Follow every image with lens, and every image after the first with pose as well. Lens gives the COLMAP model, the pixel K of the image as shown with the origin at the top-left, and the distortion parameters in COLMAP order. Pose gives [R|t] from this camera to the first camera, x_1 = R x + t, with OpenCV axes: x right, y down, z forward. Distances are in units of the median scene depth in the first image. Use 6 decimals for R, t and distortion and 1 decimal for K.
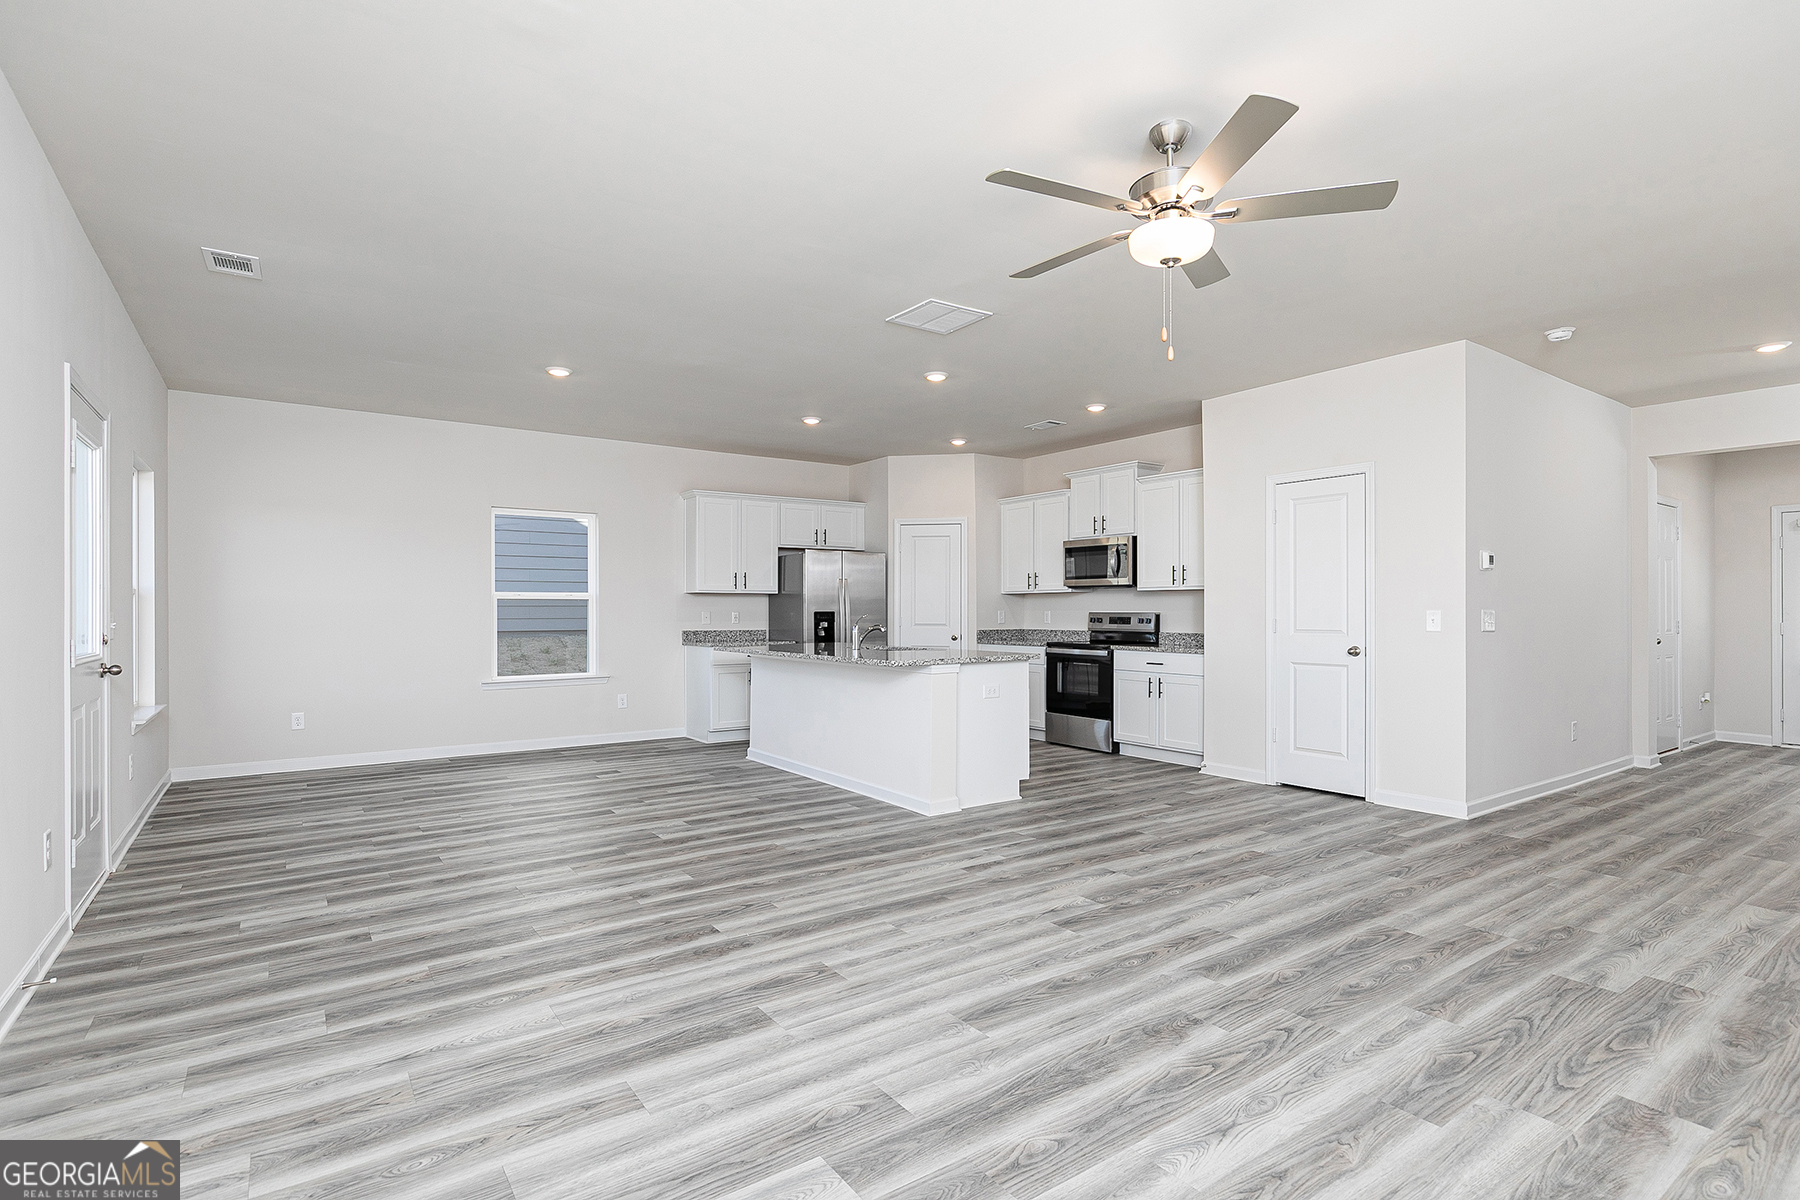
lens RADIAL K [[883.5, 0, 897.2], [0, 883.5, 604.5], [0, 0, 1]] dist [-0.000684, 0.000038]
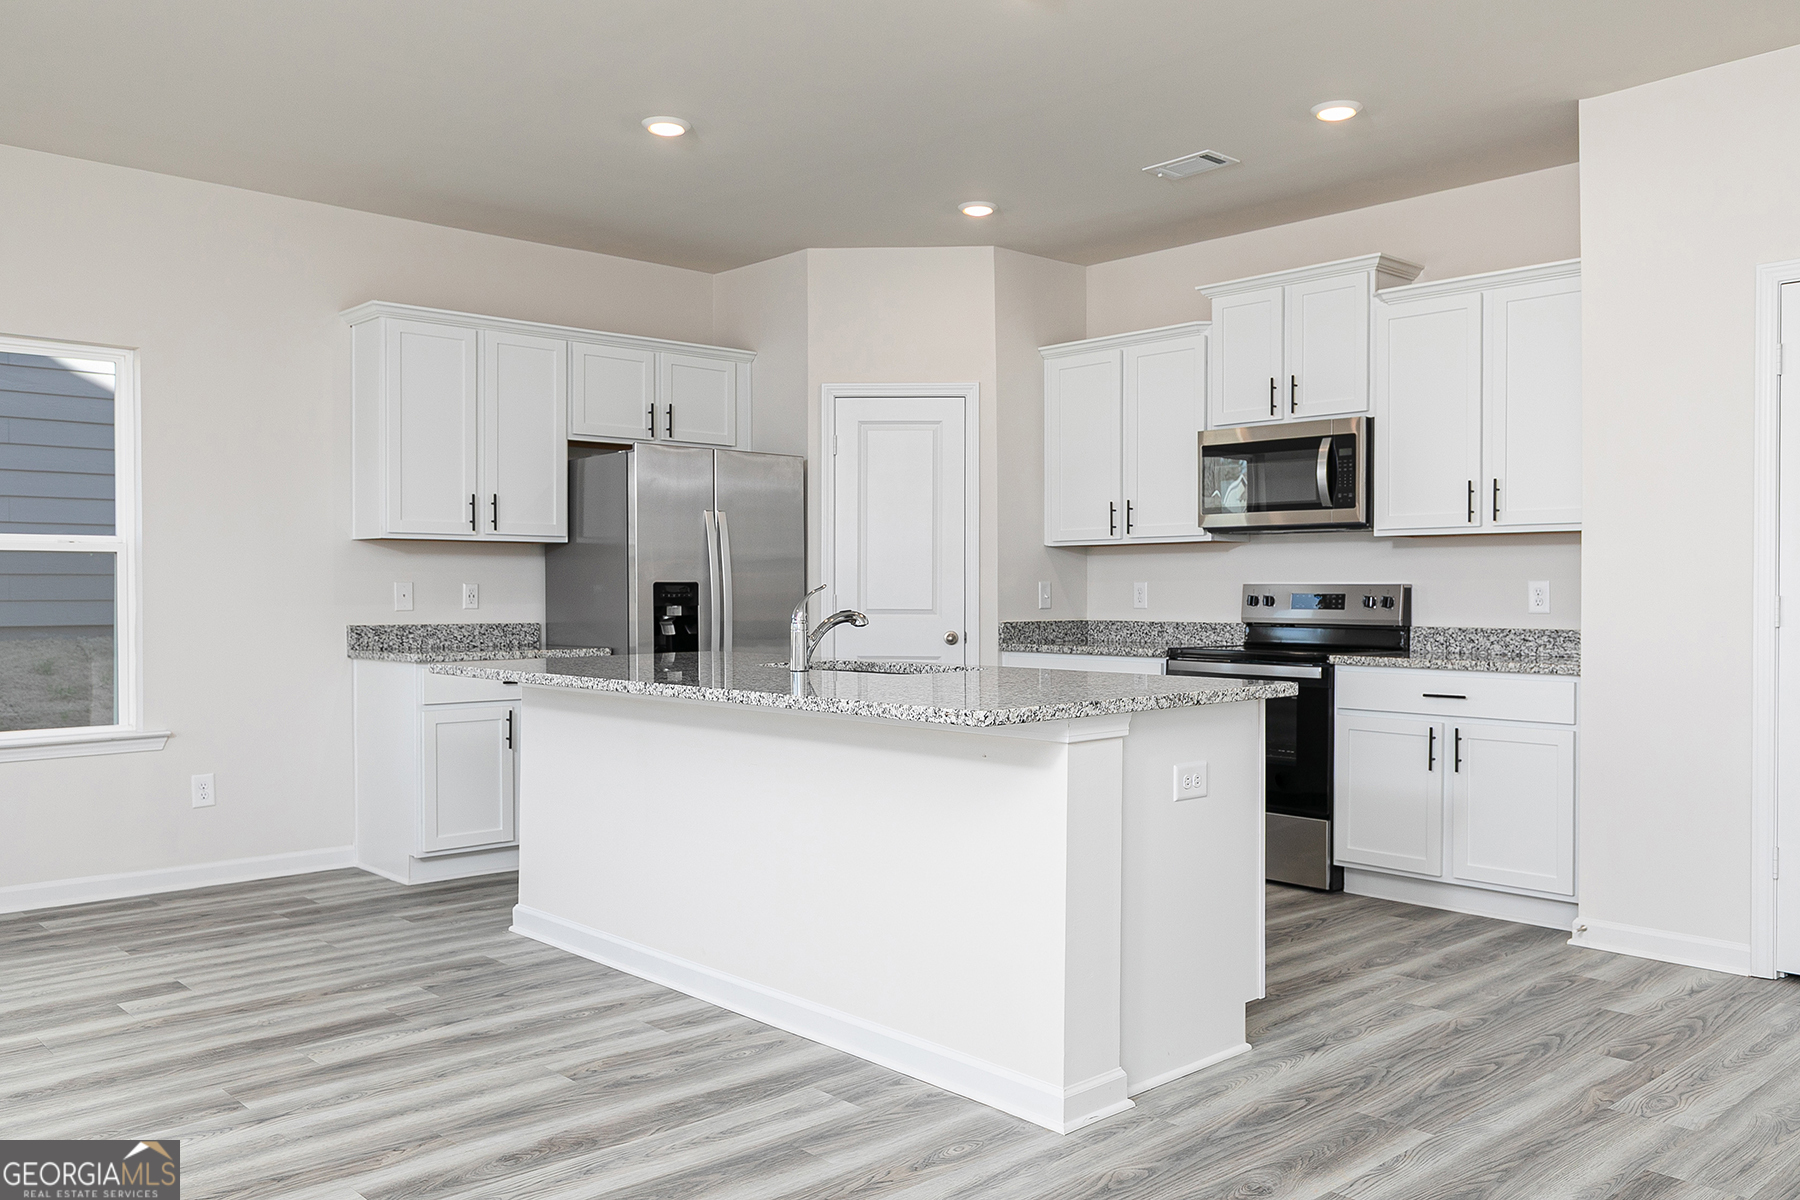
lens RADIAL K [[1428.8, 0, 902.9], [0, 1428.8, 605.4], [0, 0, 1]] dist [0.006472, -0.003012]
pose [[0.990803, -0.001532, 0.135302, -0.067484], [-0.001042, 0.999820, 0.018952, 0.005914], [-0.135307, -0.018919, 0.990623, 0.264625]]
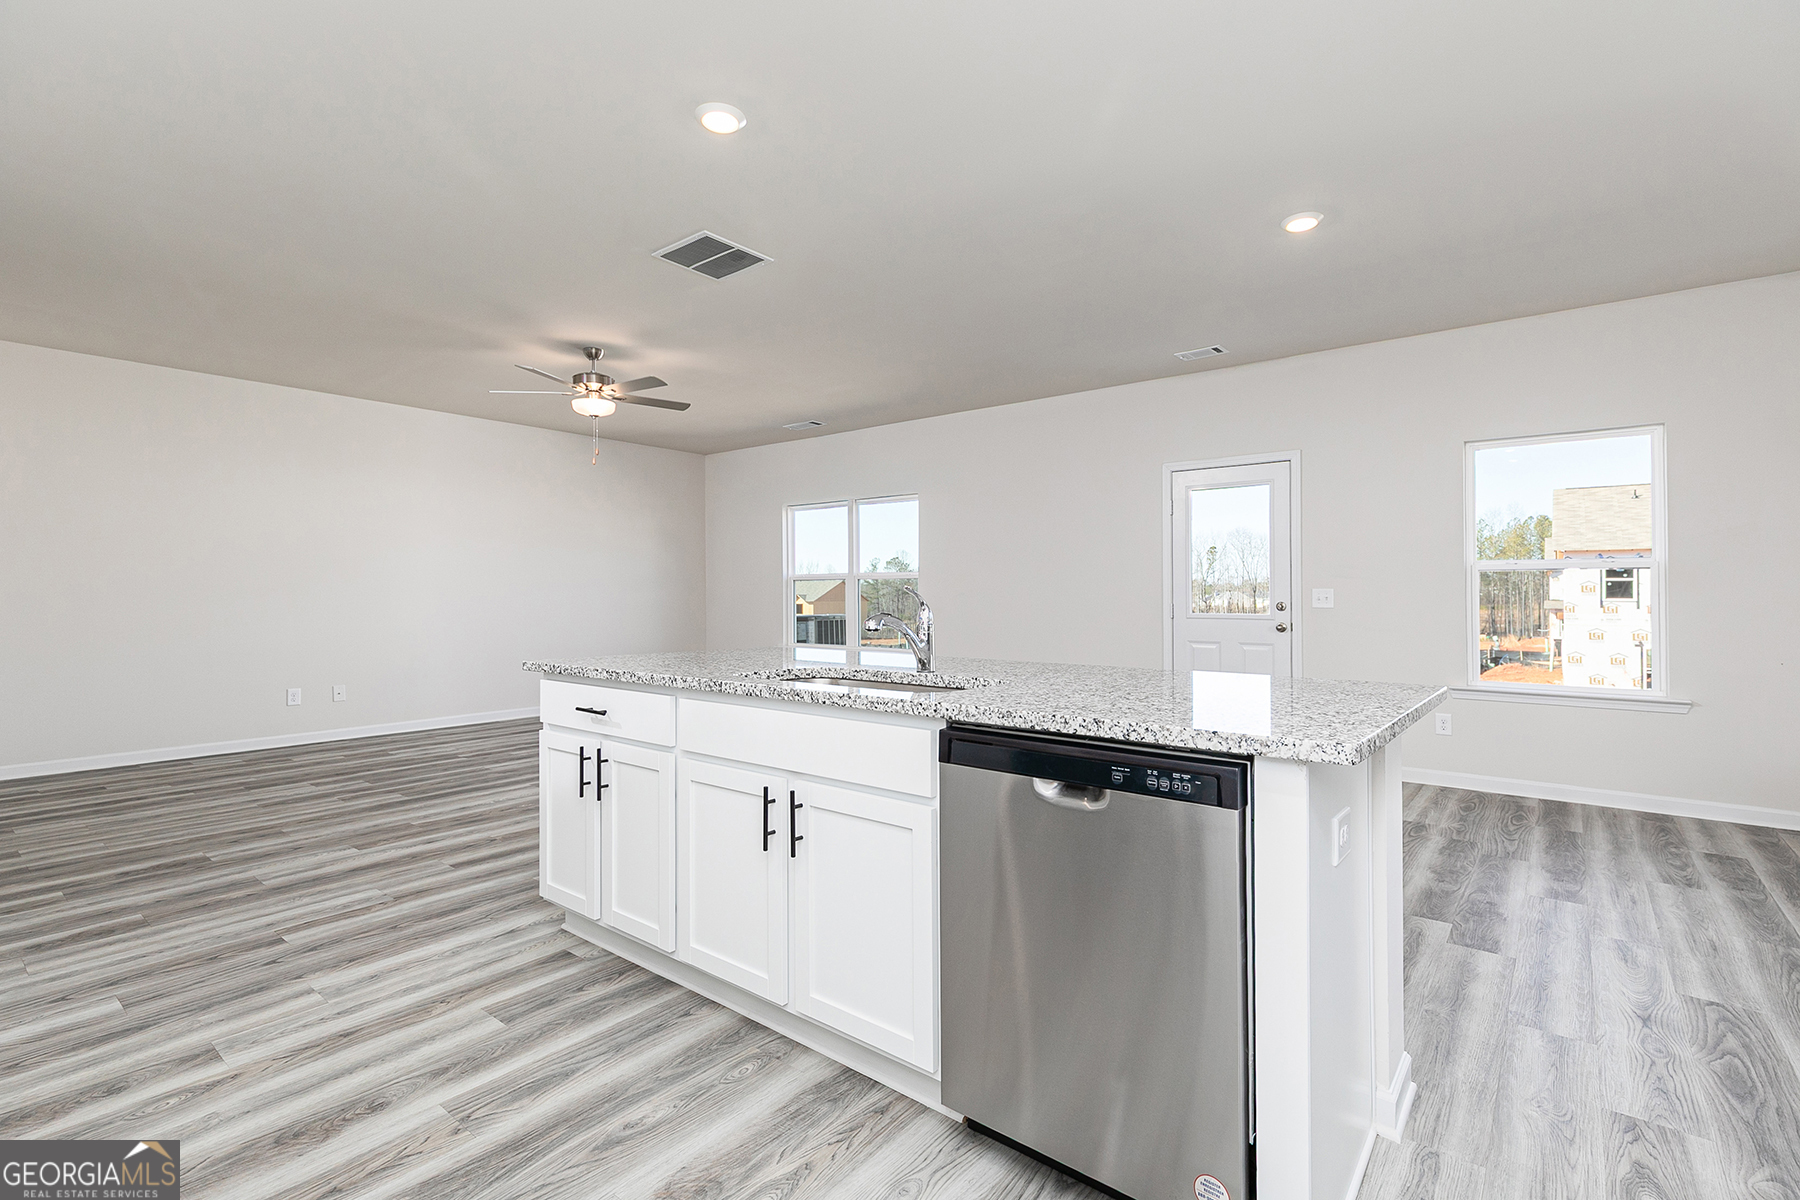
lens RADIAL K [[822.2, 0, 900.6], [0, 822.2, 595.4], [0, 0, 1]] dist [0.003554, 0.000372]
pose [[-0.961394, -0.000243, -0.275177, 0.052987], [0.002228, 0.999960, -0.008667, 0.013447], [0.275168, -0.008945, -0.961355, 1.039430]]
